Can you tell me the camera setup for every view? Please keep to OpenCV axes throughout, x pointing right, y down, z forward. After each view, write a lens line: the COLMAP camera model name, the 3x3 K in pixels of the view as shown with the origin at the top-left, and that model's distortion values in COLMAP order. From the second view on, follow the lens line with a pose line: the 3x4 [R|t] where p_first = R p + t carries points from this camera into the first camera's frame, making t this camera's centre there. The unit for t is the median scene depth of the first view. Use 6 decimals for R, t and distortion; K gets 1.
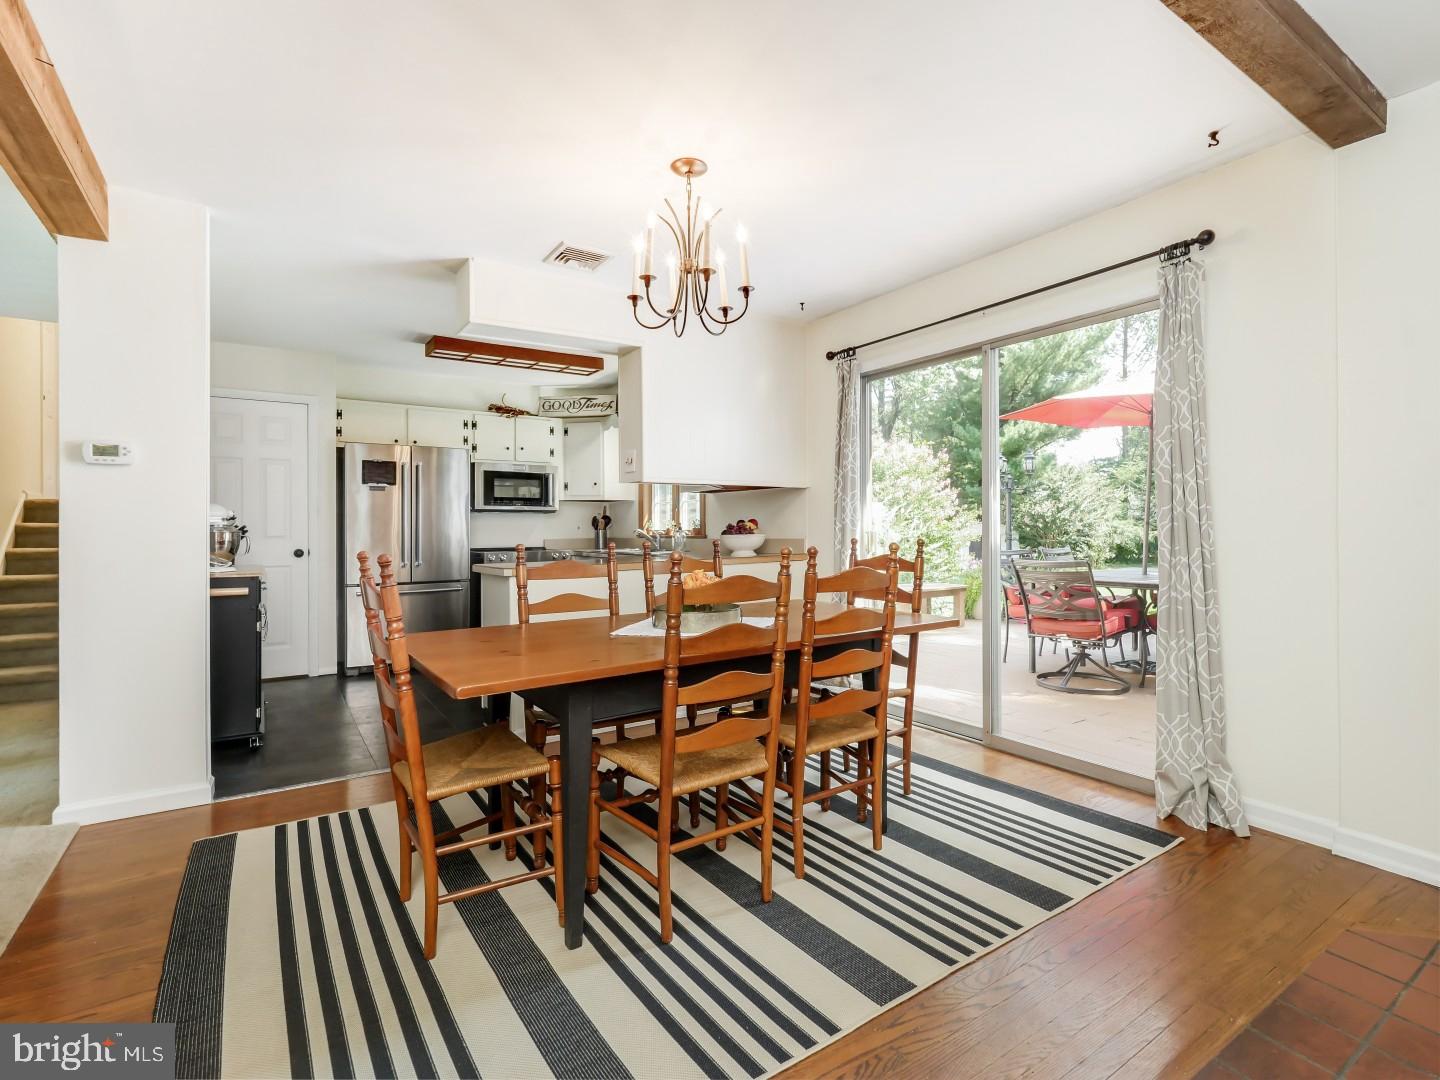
lens RADIAL K [[704.8, 0, 730.0], [0, 704.8, 525.1], [0, 0, 1]] dist [-0.000465, -0.000325]
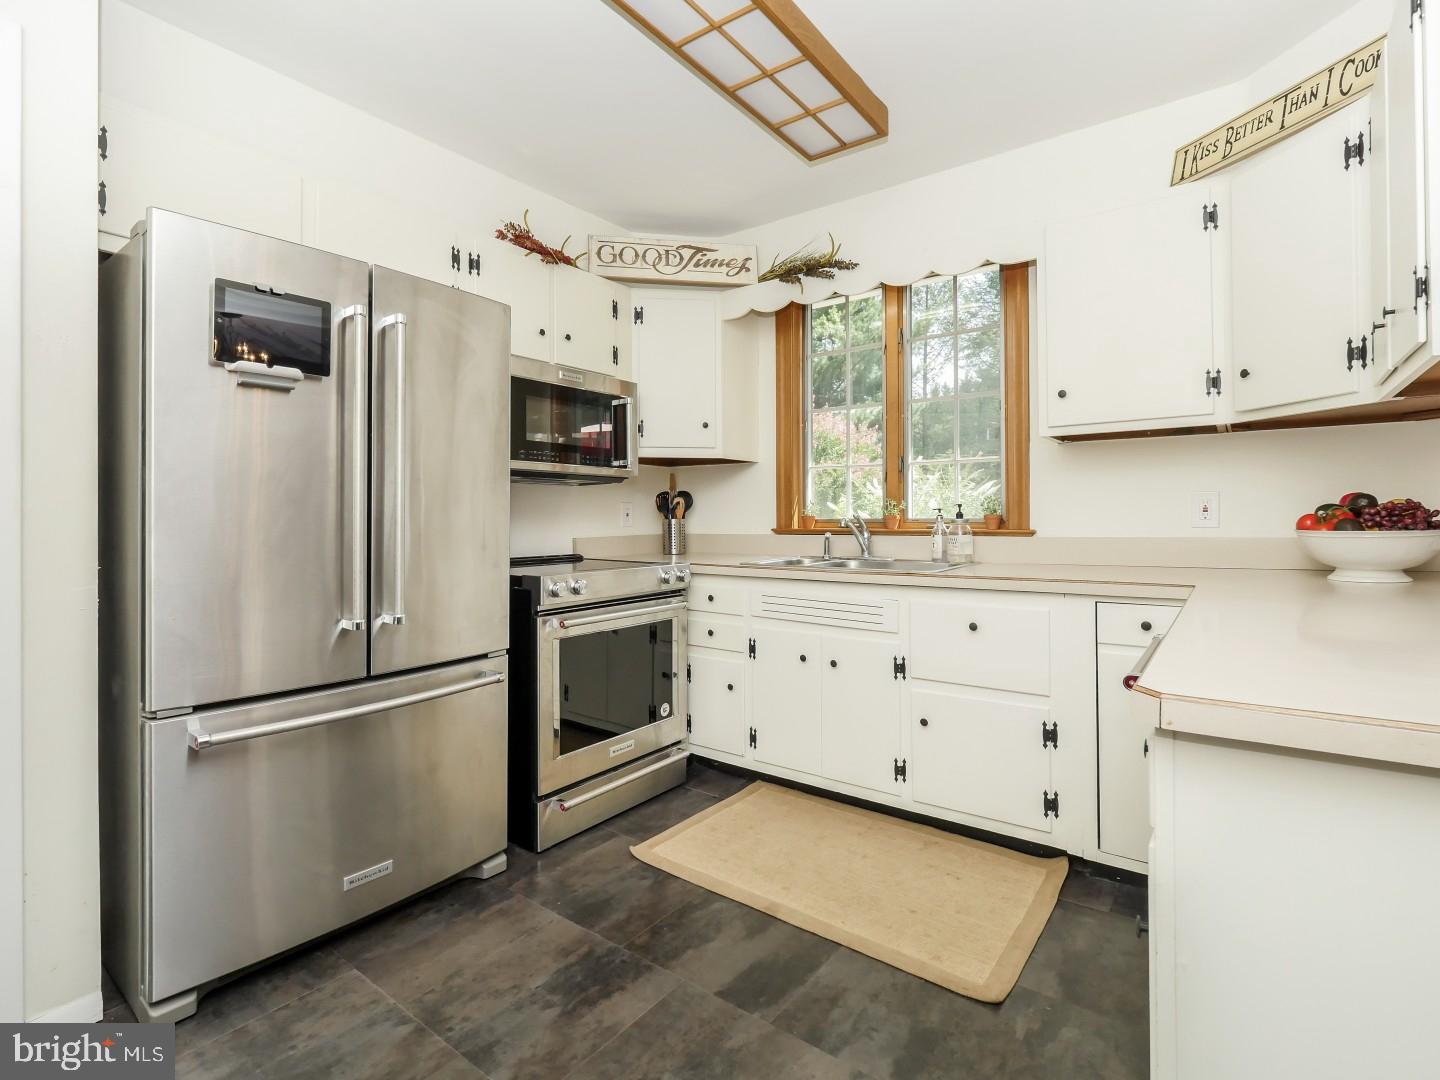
lens RADIAL K [[700.7, 0, 725.2], [0, 700.7, 517.1], [0, 0, 1]] dist [-0.000013, -0.000695]
pose [[0.943642, 0.000219, 0.330967, -0.363044], [-0.001557, 0.999992, 0.003779, 0.004090], [-0.330963, -0.004082, 0.943635, 0.569385]]
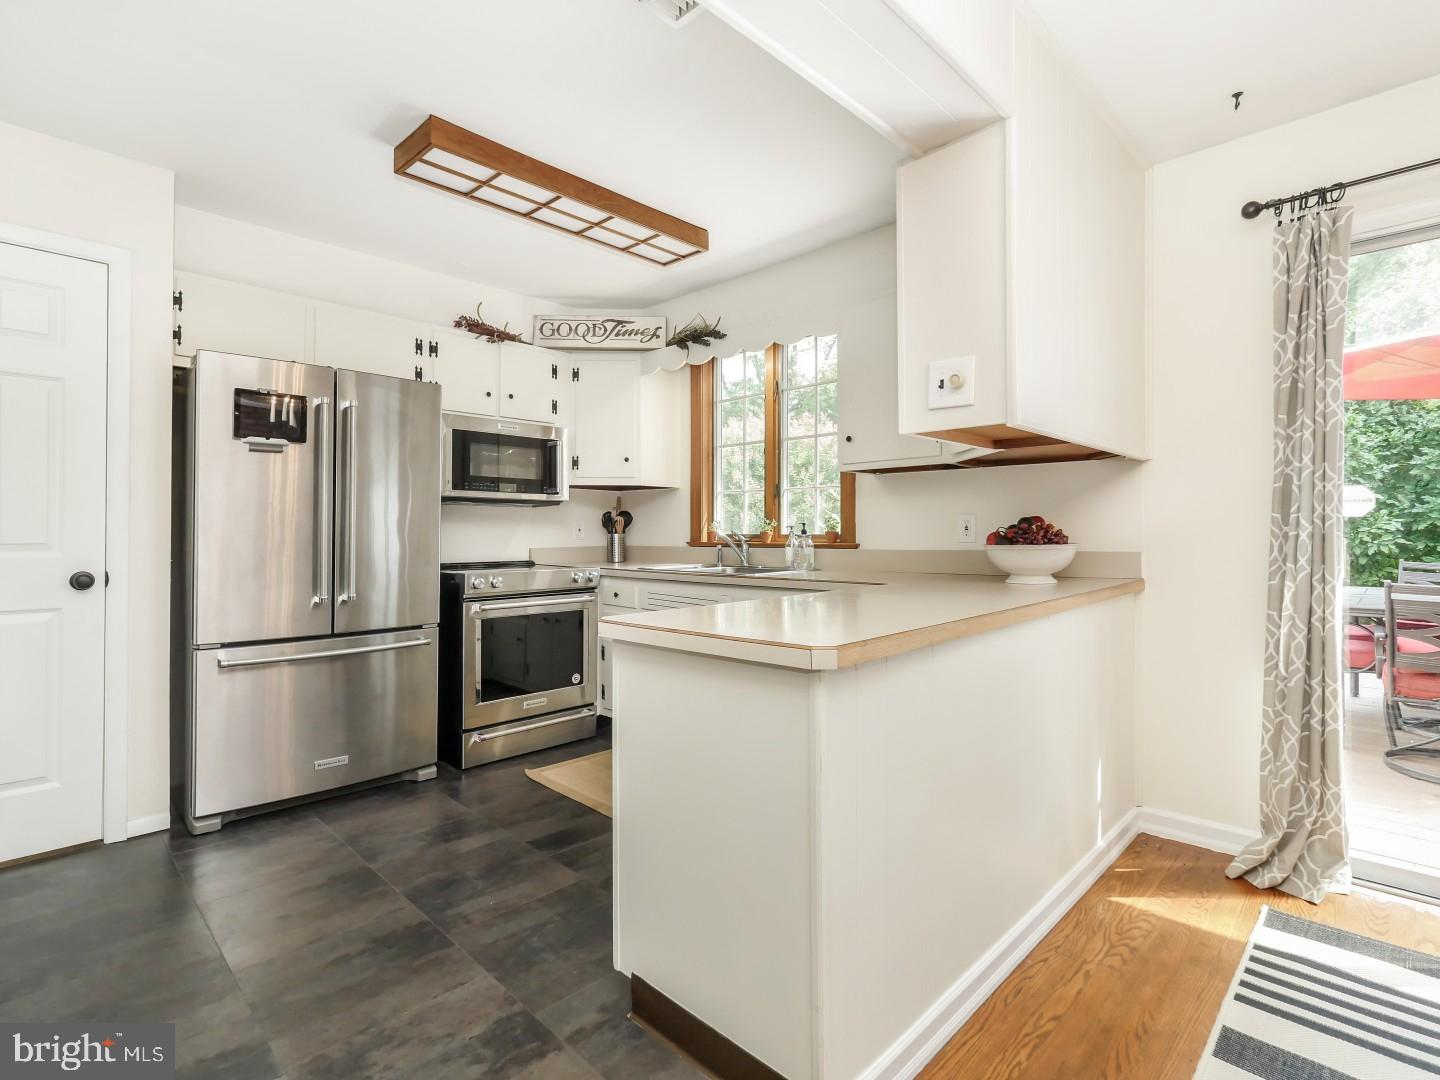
lens RADIAL K [[715.7, 0, 718.9], [0, 715.7, 525.6], [0, 0, 1]] dist [-0.000730, 0.000672]
pose [[0.979858, 0.007064, 0.199572, -0.252975], [-0.006276, 0.999970, -0.004583, 0.002429], [-0.199598, 0.003238, 0.979873, 0.388392]]
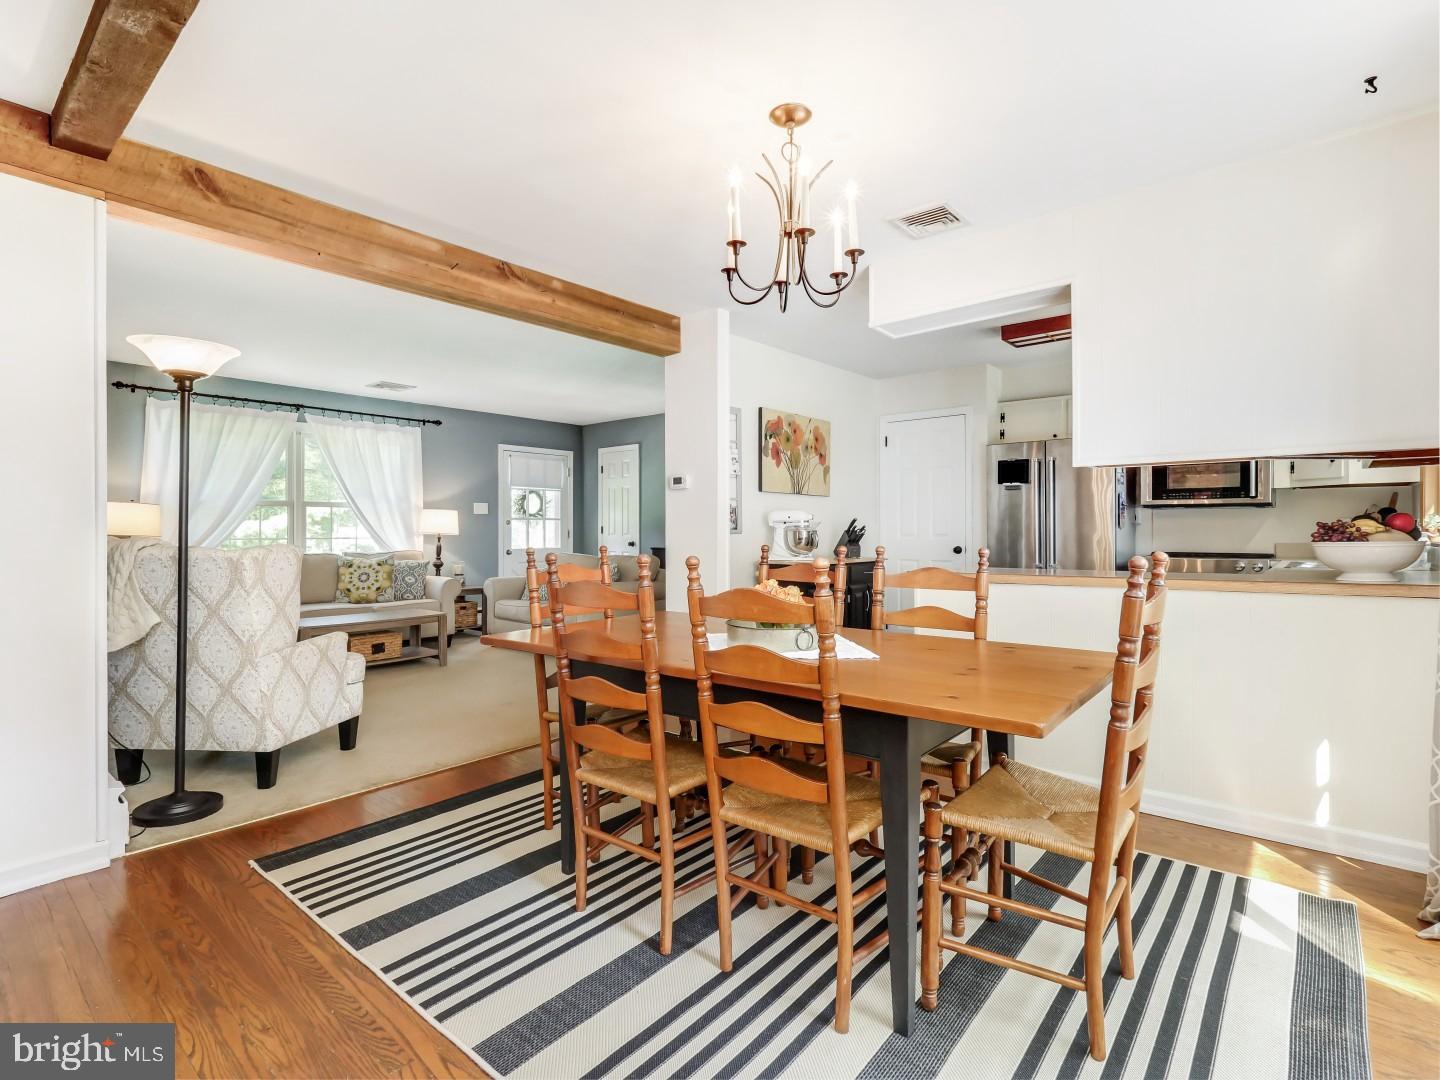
lens RADIAL K [[715.7, 0, 718.9], [0, 715.7, 525.6], [0, 0, 1]] dist [-0.000730, 0.000672]
pose [[0.261375, 0.004384, -0.965227, 0.328208], [0.003548, 0.999979, 0.005502, -0.004512], [0.965231, -0.004863, 0.261354, 0.289371]]
